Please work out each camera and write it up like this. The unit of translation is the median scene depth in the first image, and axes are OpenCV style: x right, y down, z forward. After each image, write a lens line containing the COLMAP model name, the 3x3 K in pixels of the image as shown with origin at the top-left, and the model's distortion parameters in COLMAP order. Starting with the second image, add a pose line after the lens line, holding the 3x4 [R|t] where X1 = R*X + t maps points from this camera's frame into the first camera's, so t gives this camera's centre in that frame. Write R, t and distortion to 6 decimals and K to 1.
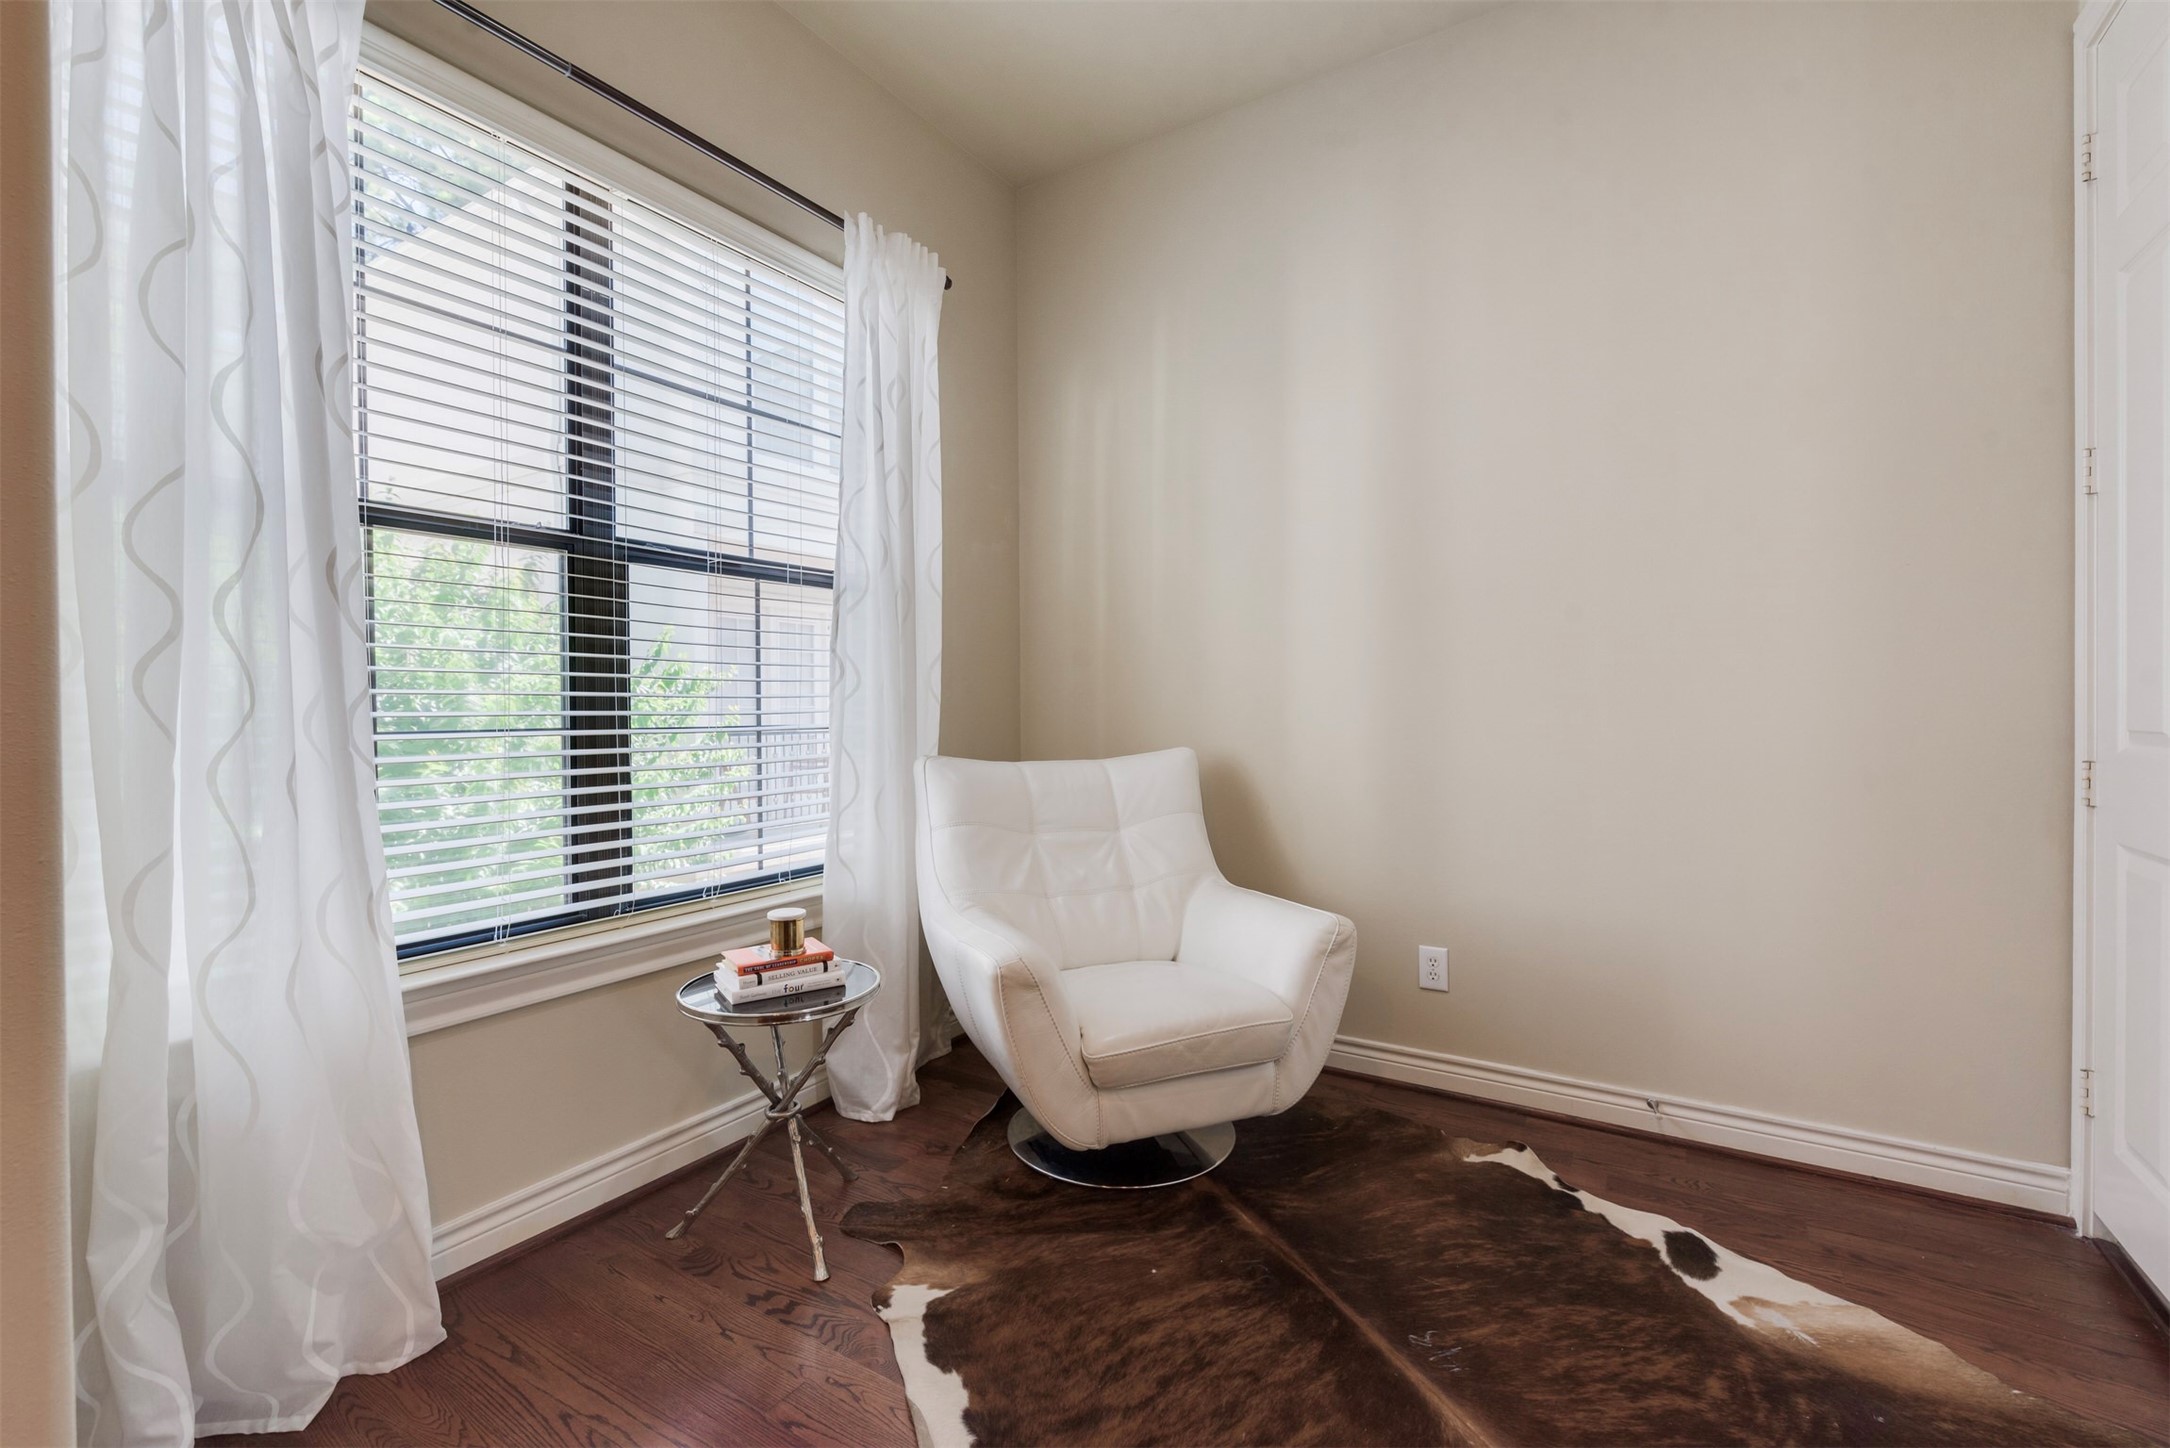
lens RADIAL K [[953.9, 0, 1077.9], [0, 953.9, 710.4], [0, 0, 1]] dist [0.002519, 0.000865]
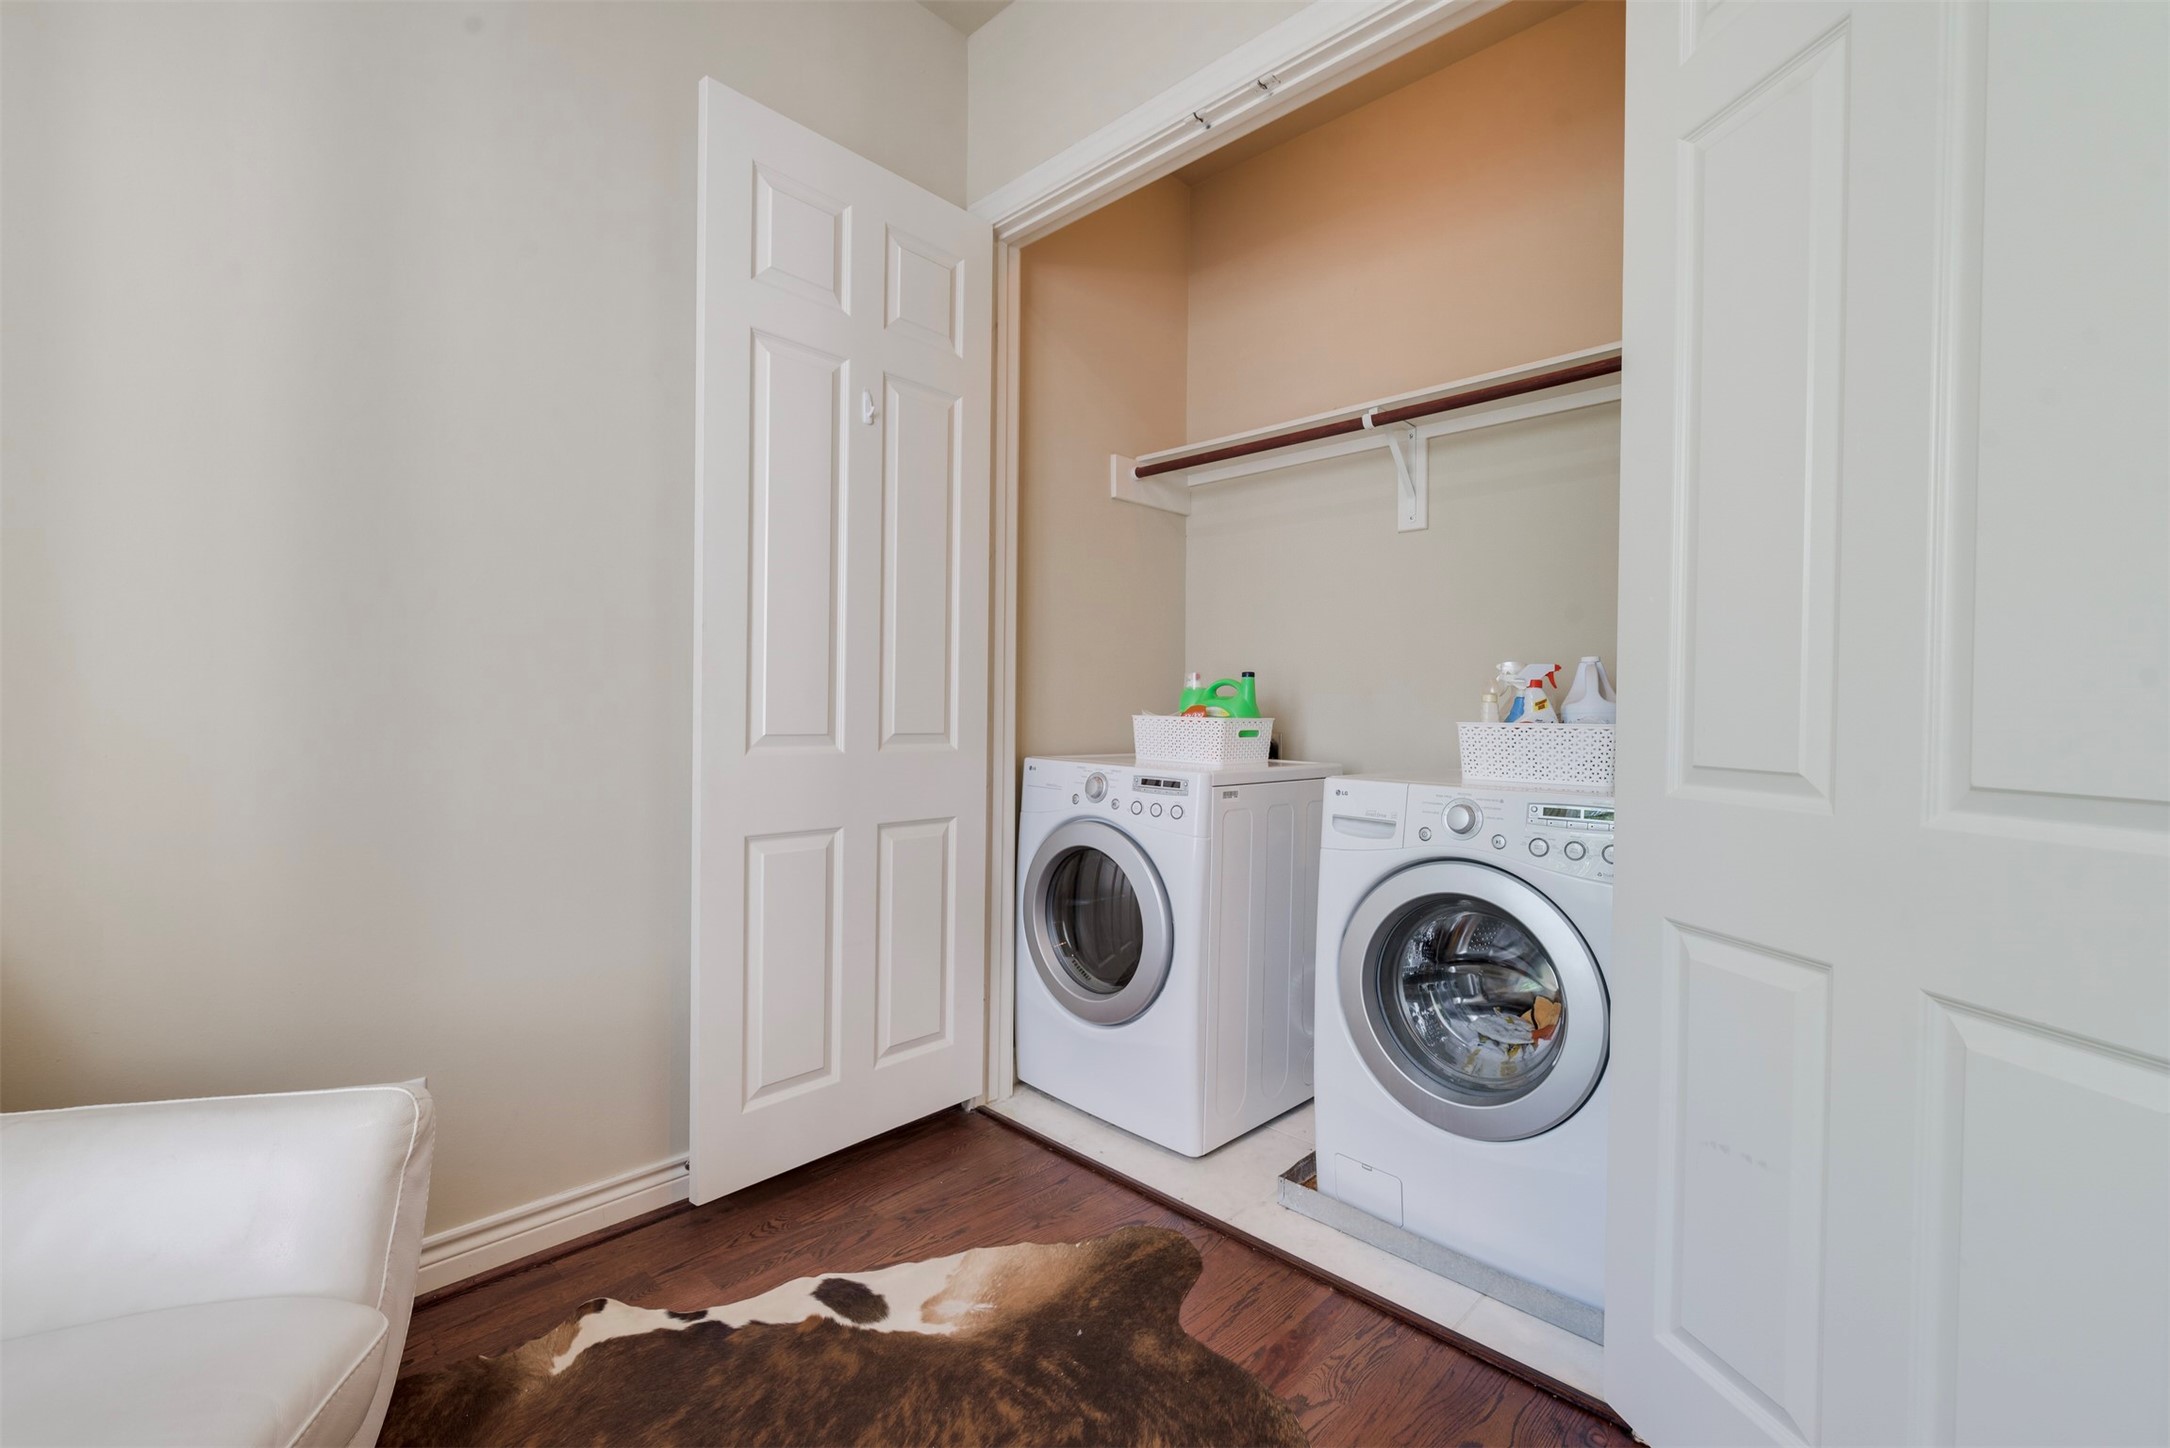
lens RADIAL K [[953.9, 0, 1072.6], [0, 953.9, 714.7], [0, 0, 1]] dist [0.002519, 0.000865]
pose [[0.208735, -0.002272, 0.977970, -0.219309], [-0.006278, 0.999974, 0.003663, -0.004155], [-0.977952, -0.006904, 0.208715, 0.598521]]
